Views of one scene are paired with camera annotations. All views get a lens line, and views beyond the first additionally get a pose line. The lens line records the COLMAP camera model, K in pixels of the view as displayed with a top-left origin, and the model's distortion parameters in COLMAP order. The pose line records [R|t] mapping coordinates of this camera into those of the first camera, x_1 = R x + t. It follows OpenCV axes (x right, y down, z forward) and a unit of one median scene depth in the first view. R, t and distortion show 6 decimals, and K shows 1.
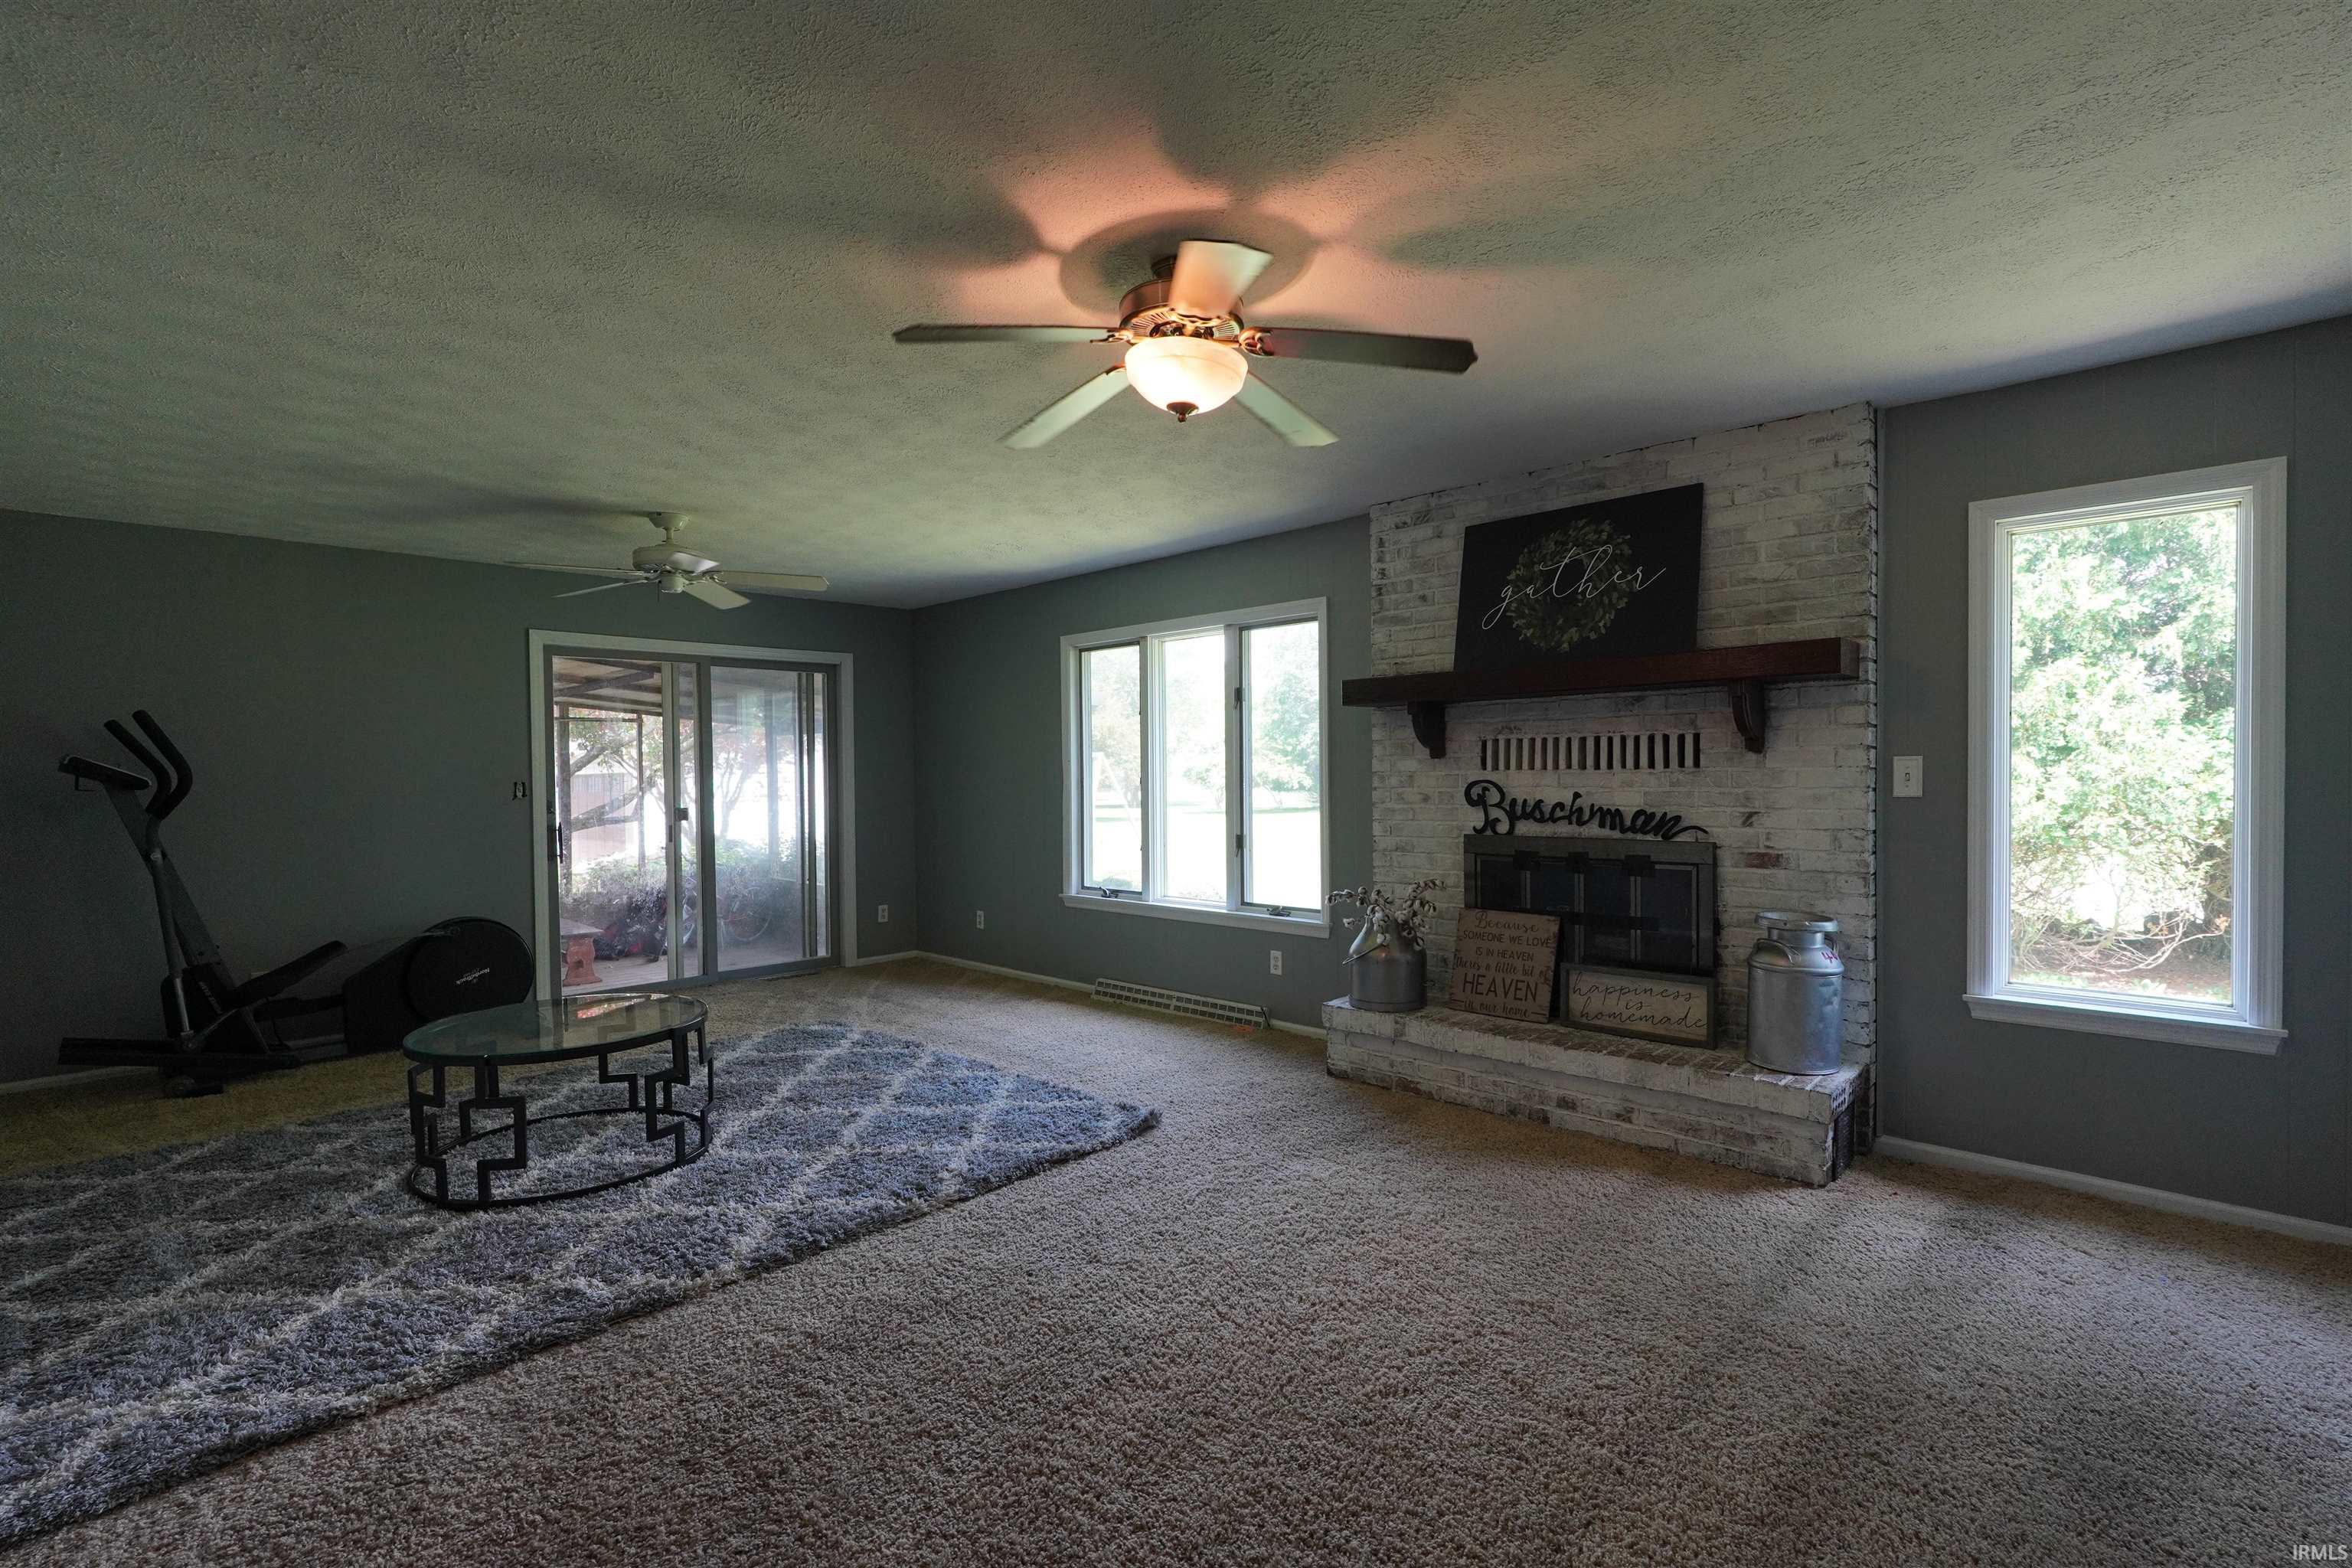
lens RADIAL K [[1073.3, 0, 1177.9], [0, 1073.3, 794.5], [0, 0, 1]] dist [-0.029309, 0.014114]
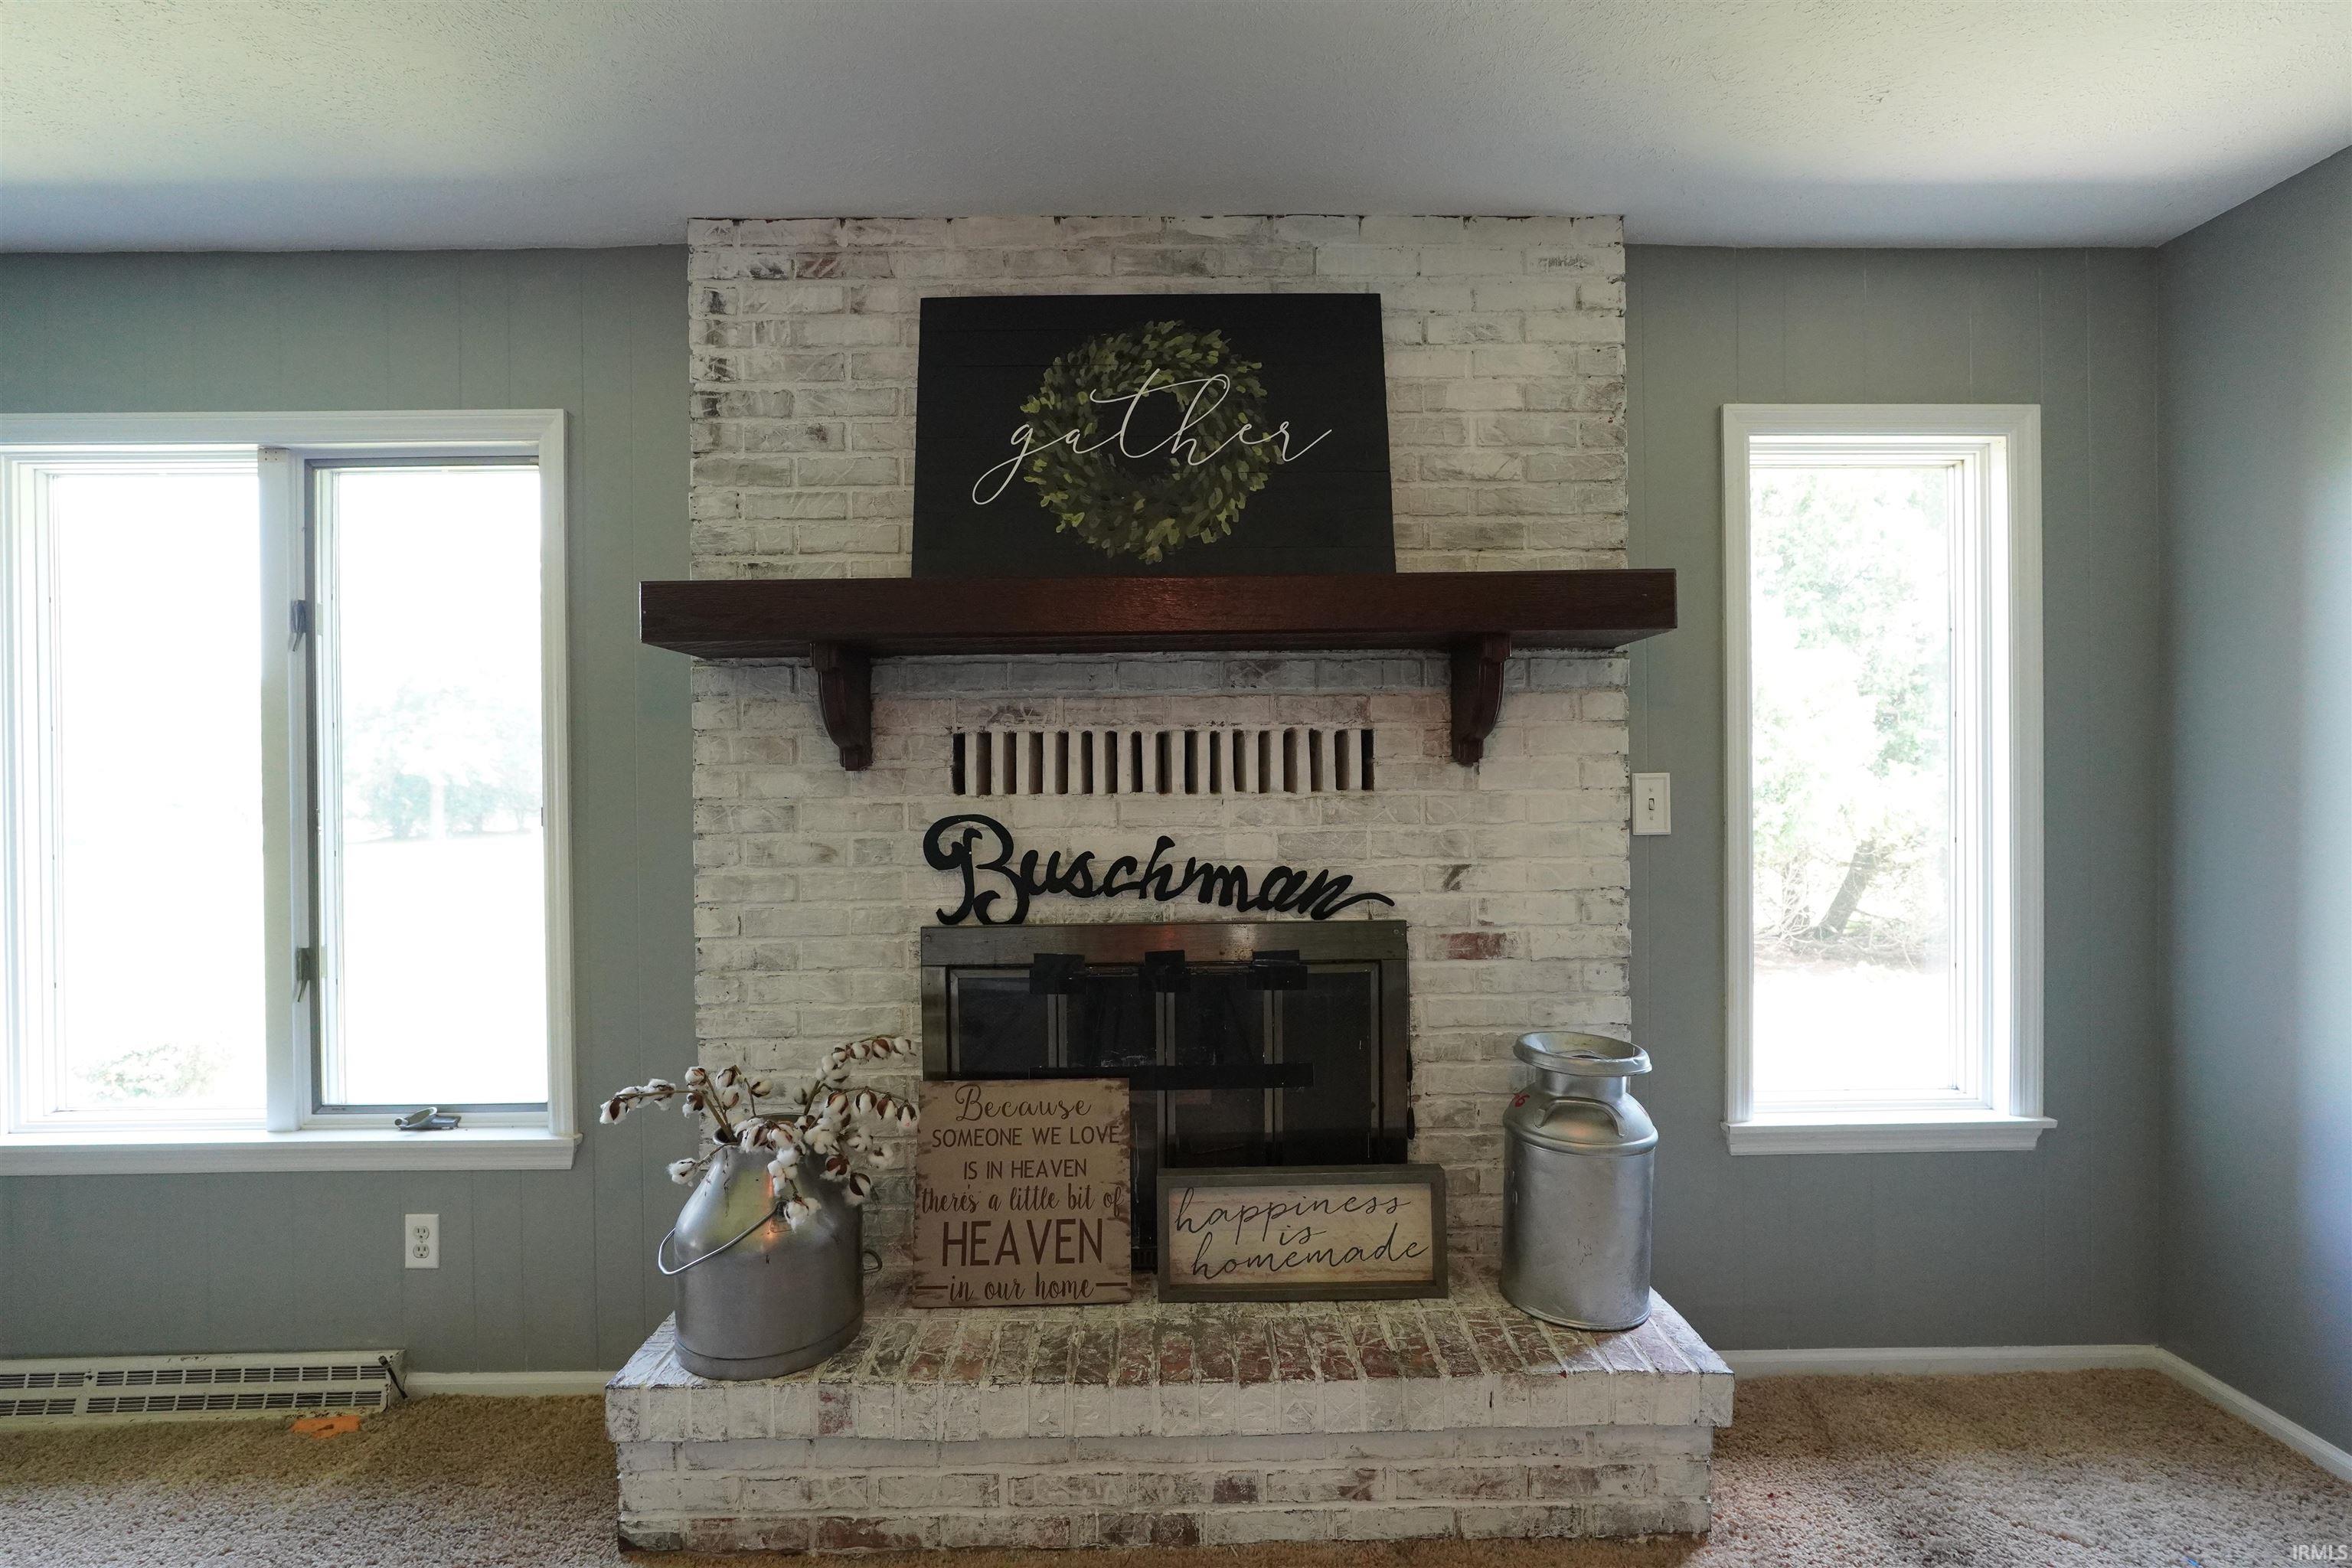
lens RADIAL K [[1073.3, 0, 1177.9], [0, 1073.3, 794.5], [0, 0, 1]] dist [-0.029309, 0.014114]
pose [[0.709965, 0.000214, 0.704237, 0.009506], [0.016547, 0.999719, -0.016986, -0.013795], [-0.704042, 0.023712, 0.709762, 0.620527]]
